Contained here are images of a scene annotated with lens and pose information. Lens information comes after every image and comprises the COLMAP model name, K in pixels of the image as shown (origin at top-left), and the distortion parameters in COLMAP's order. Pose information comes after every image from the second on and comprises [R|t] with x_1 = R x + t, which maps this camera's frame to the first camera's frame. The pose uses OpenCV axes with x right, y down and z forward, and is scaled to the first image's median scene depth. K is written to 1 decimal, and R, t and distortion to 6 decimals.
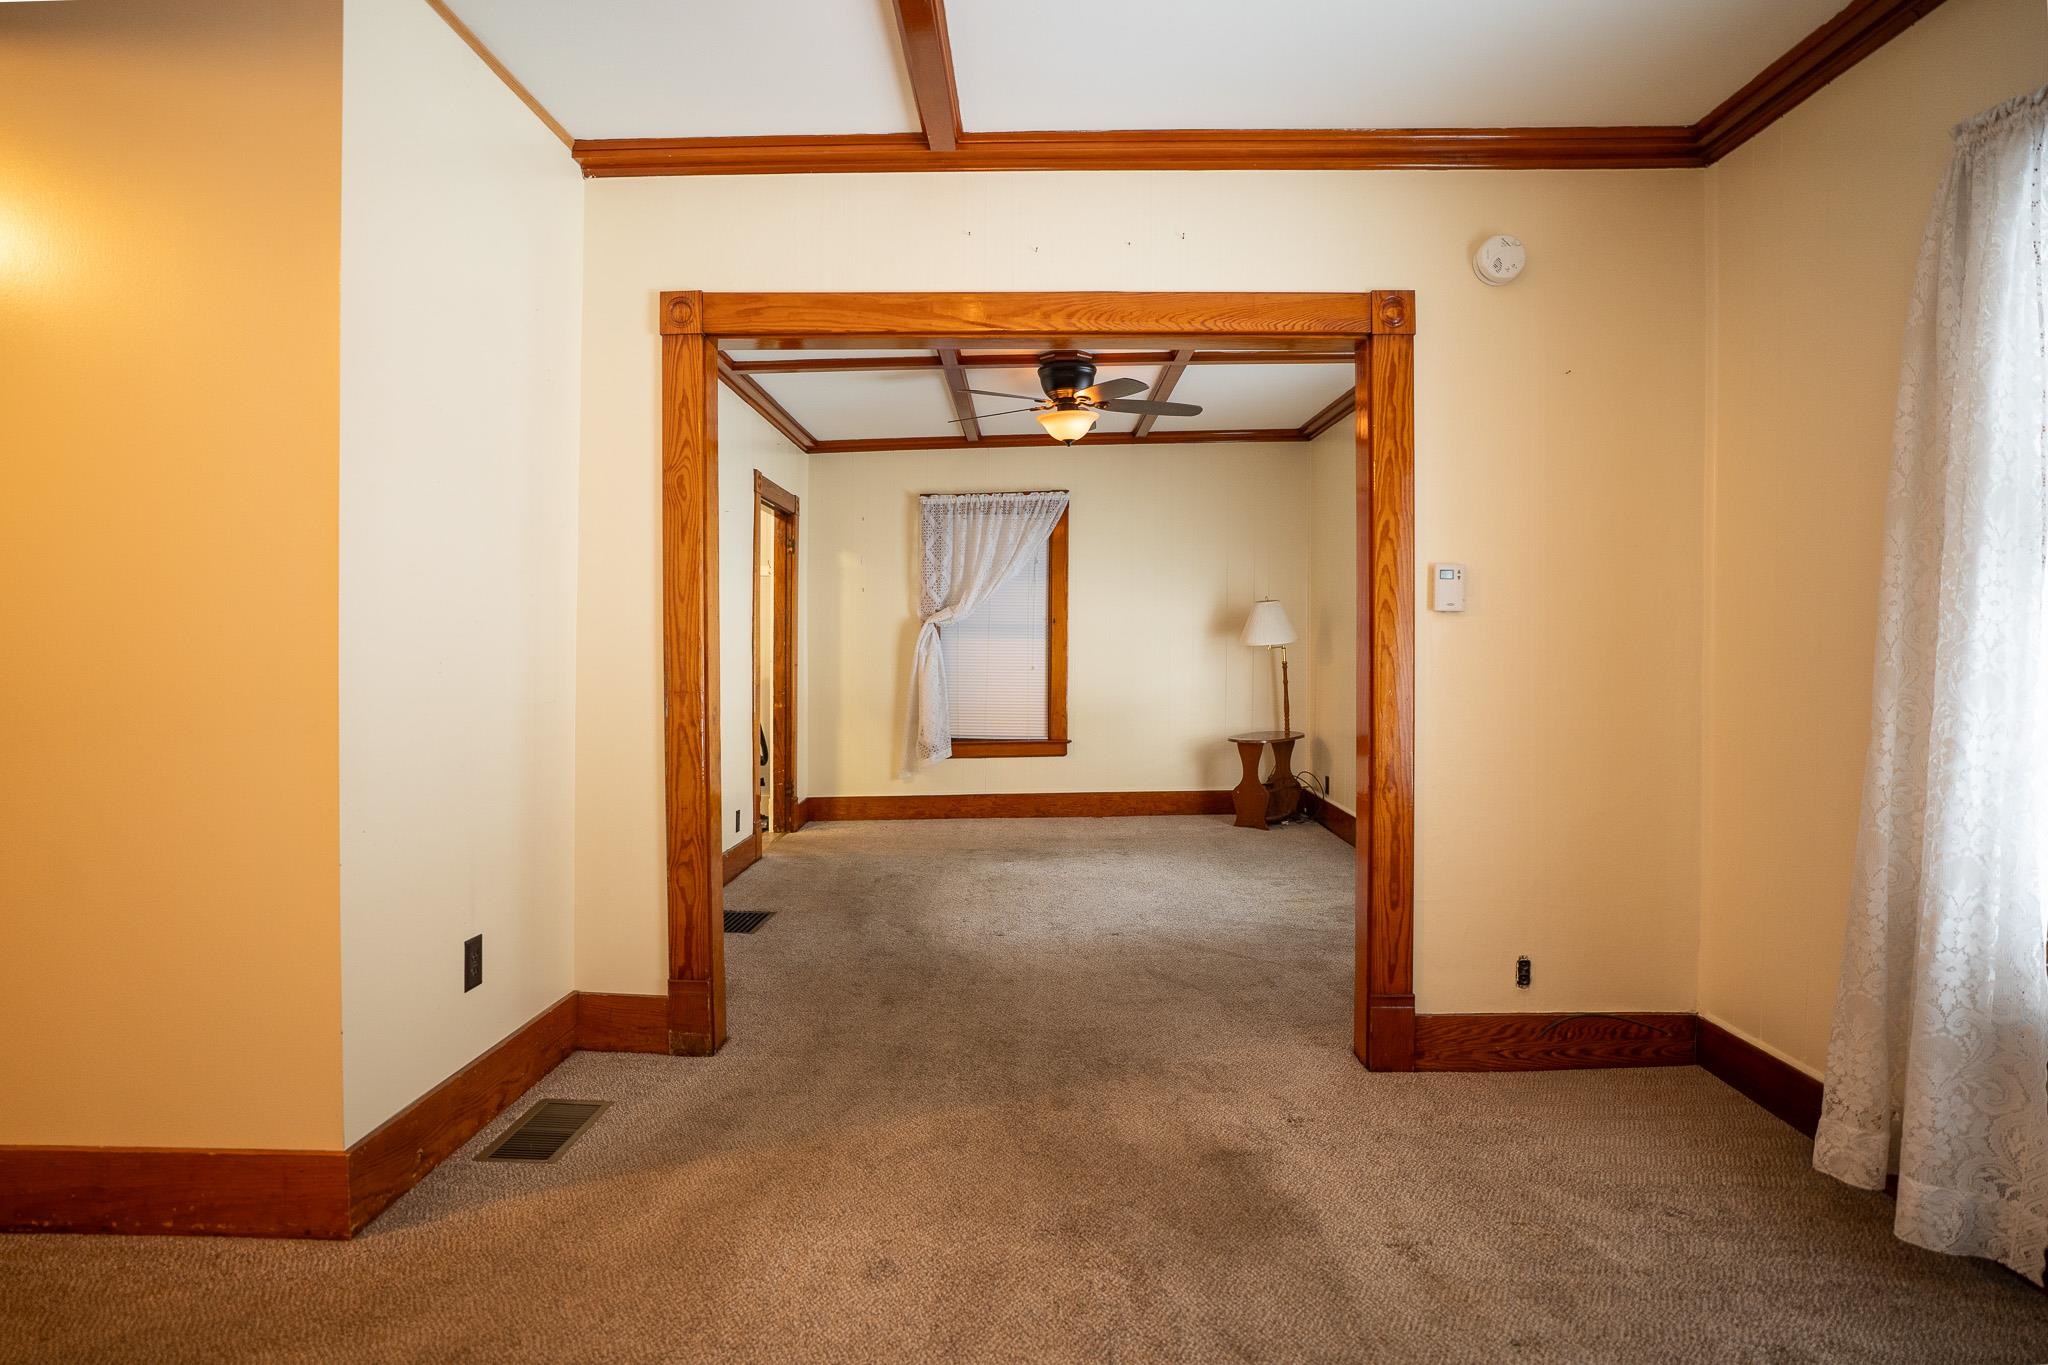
lens RADIAL K [[1037.6, 0, 1024.0], [0, 1037.6, 682.5], [0, 0, 1]] dist [-0.061195, 0.022900]
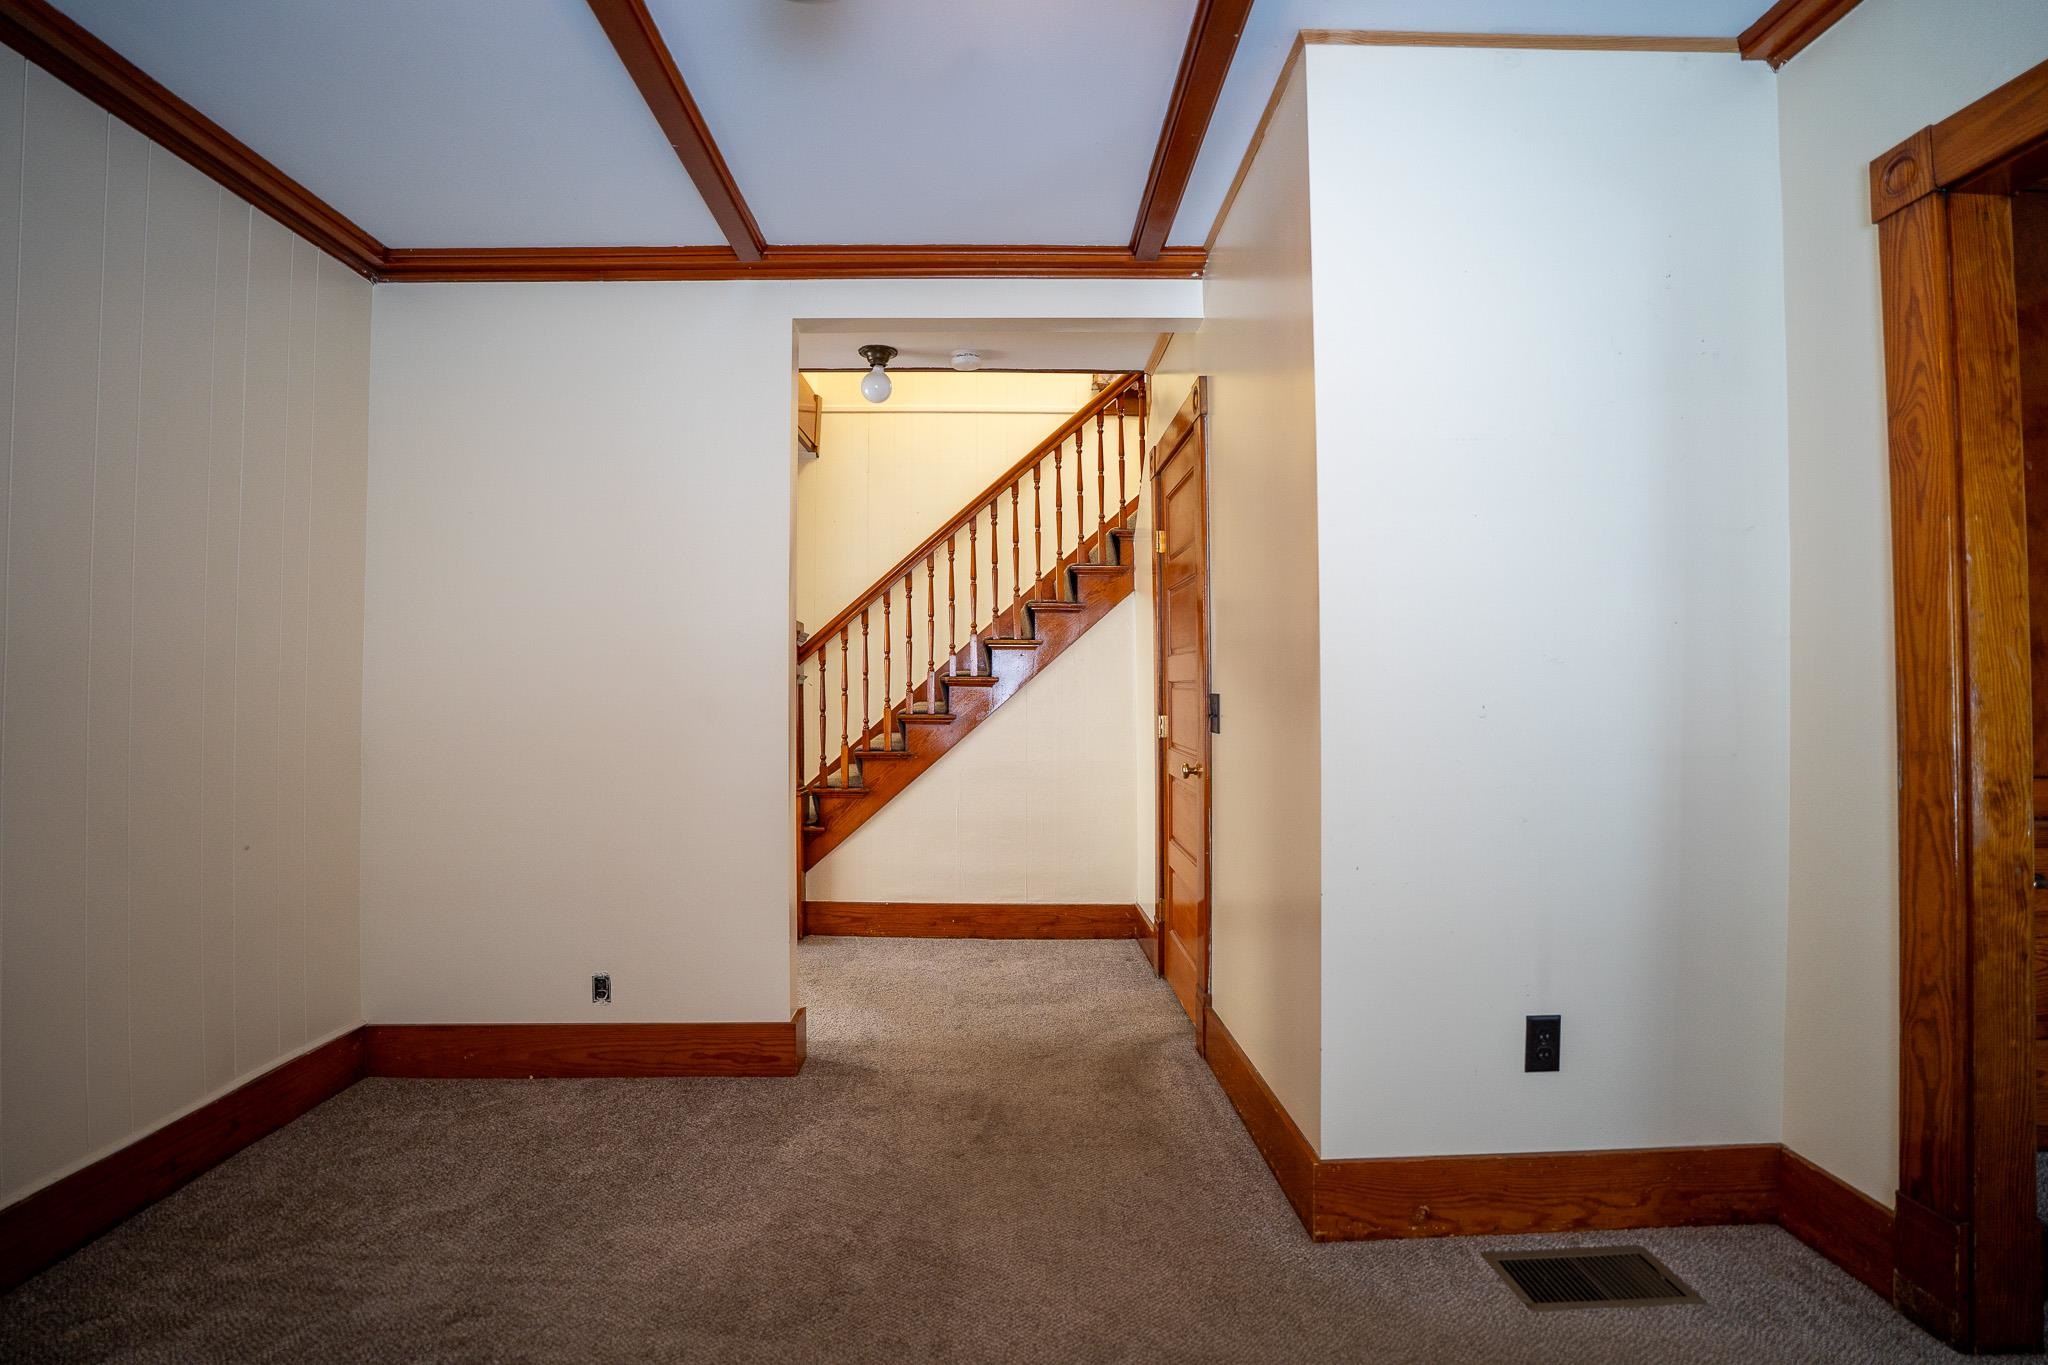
lens RADIAL K [[945.5, 0, 1024.0], [0, 945.5, 682.5], [0, 0, 1]] dist [-0.031870, 0.000825]
pose [[0.051780, -0.020116, -0.998456, 0.212504], [-0.017217, 0.999631, -0.021032, -0.012796], [0.998510, 0.018280, 0.051414, 0.410255]]
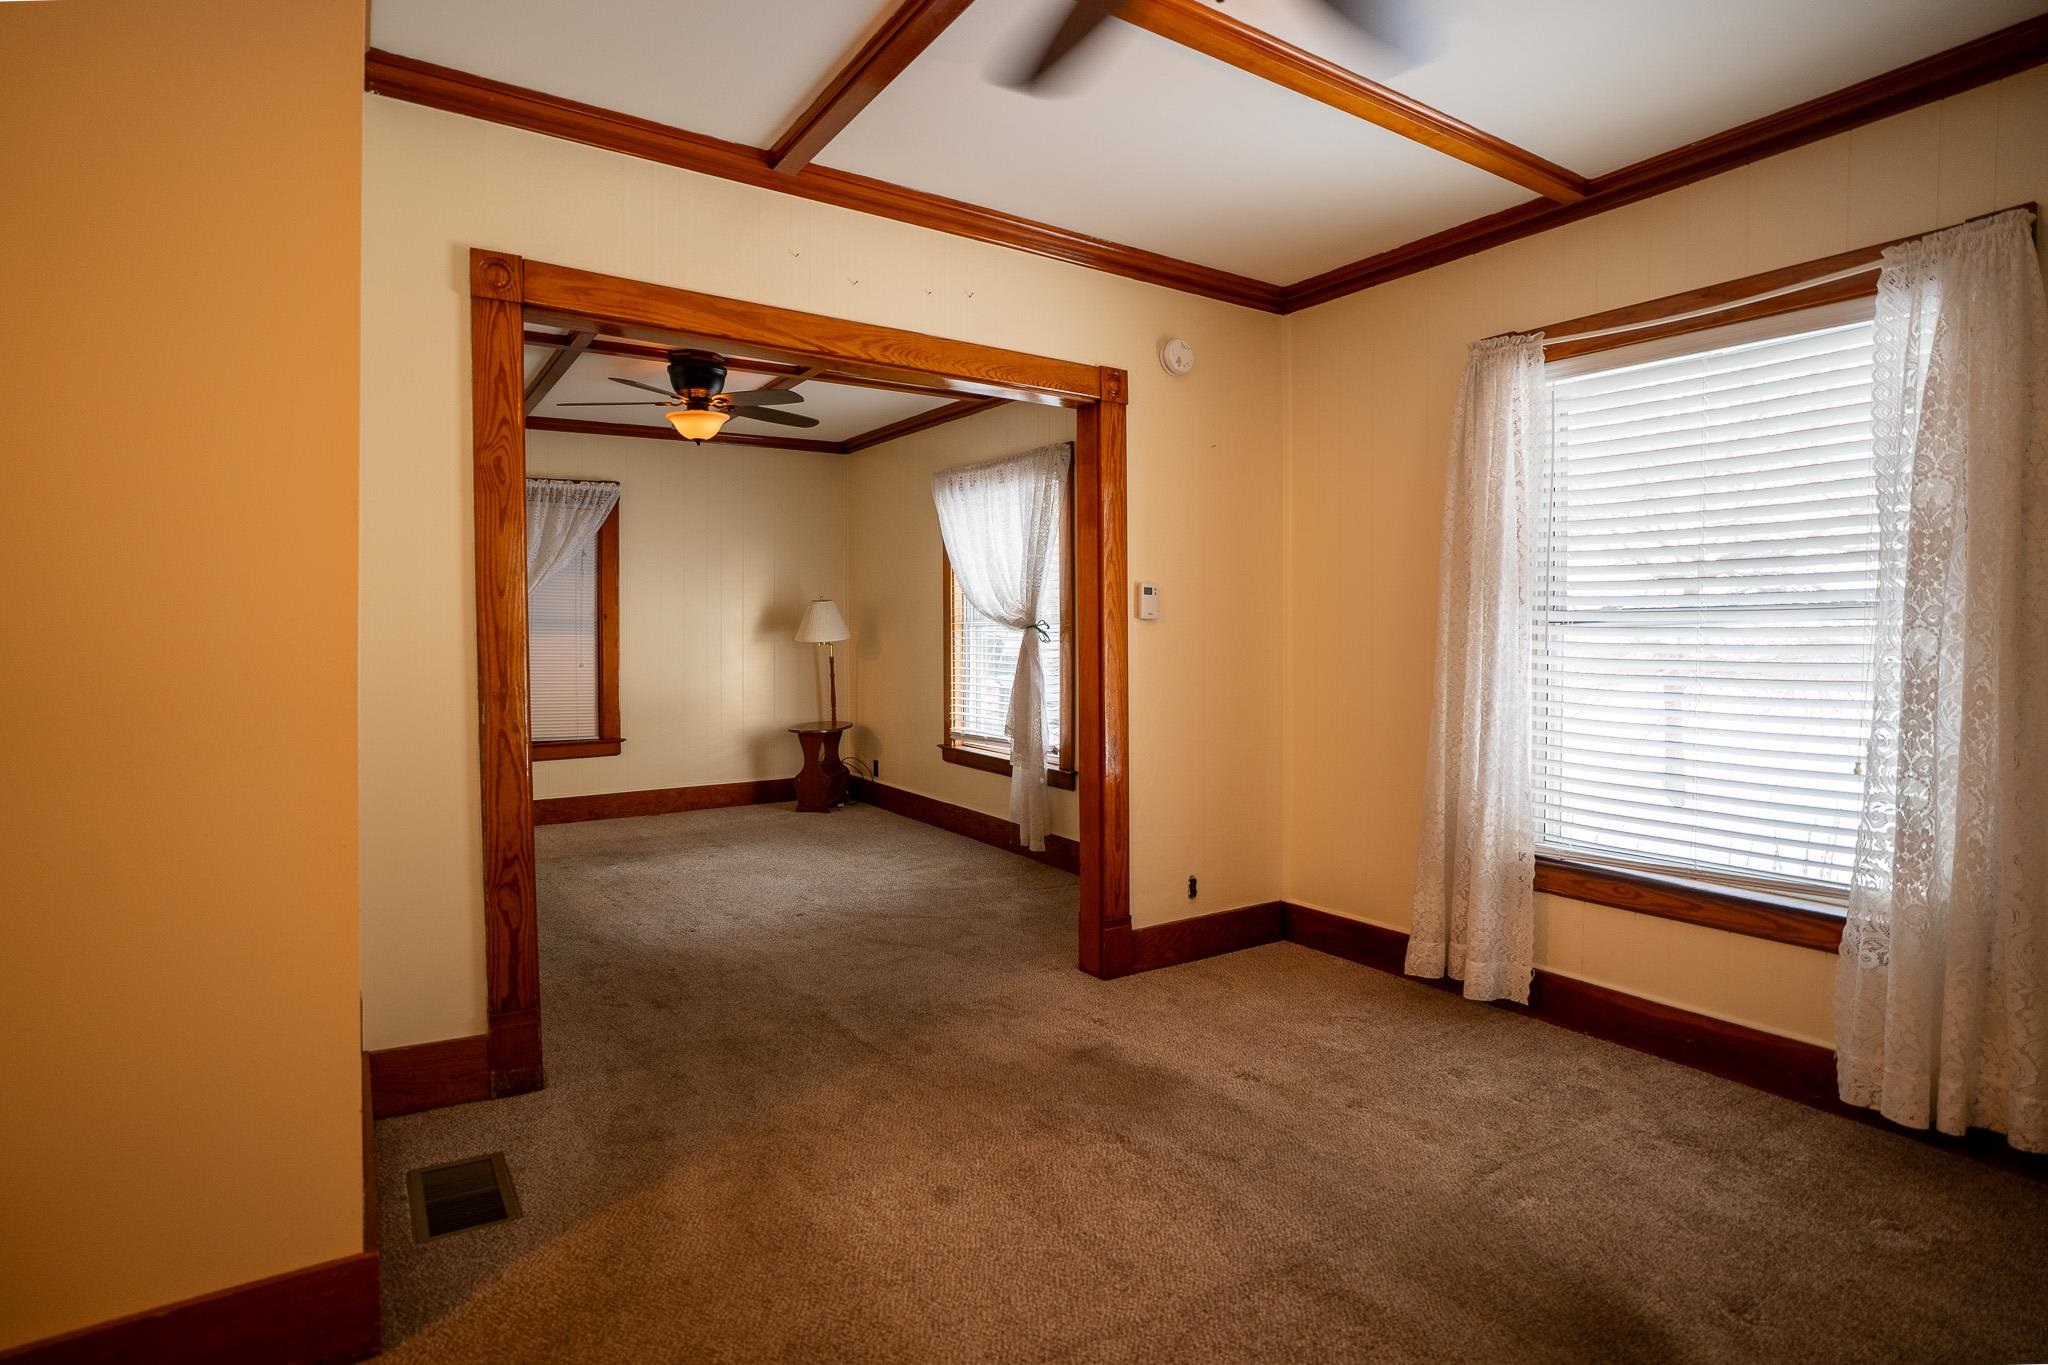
lens RADIAL K [[1019.6, 0, 1024.0], [0, 1019.6, 682.5], [0, 0, 1]] dist [-0.091412, 0.062962]
pose [[0.826738, -0.018273, 0.562290, -0.446549], [0.014536, 0.999833, 0.011119, -0.005574], [-0.562399, -0.001019, 0.826865, 0.015520]]
